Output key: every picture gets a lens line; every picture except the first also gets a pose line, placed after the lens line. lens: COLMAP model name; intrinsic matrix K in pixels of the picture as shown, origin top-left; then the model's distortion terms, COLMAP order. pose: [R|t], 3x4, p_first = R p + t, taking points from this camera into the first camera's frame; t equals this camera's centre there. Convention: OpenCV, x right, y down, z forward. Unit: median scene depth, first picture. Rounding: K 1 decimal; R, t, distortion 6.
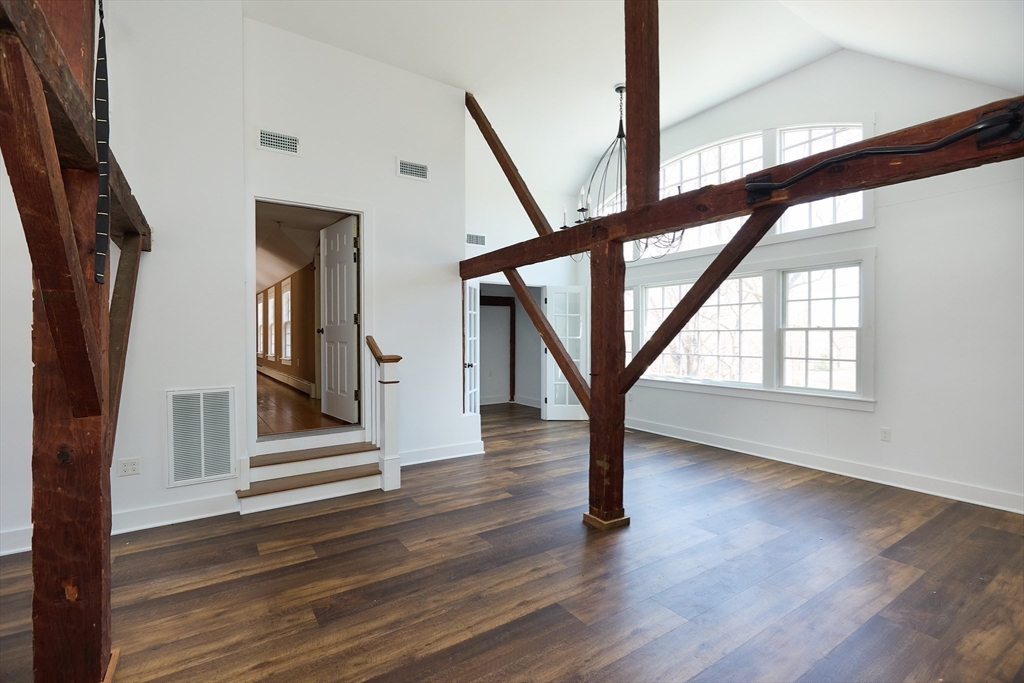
lens RADIAL K [[468.6, 0, 511.9], [0, 468.6, 337.3], [0, 0, 1]] dist [0.002424, 0.000434]
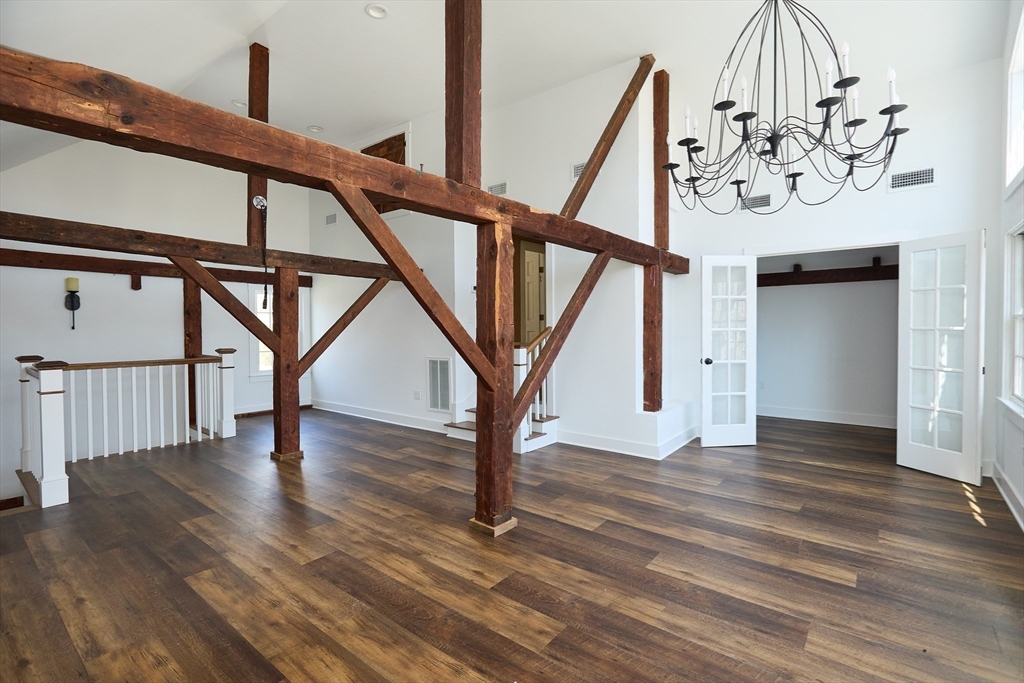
lens RADIAL K [[468.6, 0, 511.9], [0, 468.6, 337.3], [0, 0, 1]] dist [0.002424, 0.000434]
pose [[0.310826, 0.038642, -0.949681, 1.048357], [0.003034, 0.999128, 0.041647, -0.034739], [0.950462, -0.015827, 0.310438, 0.698891]]
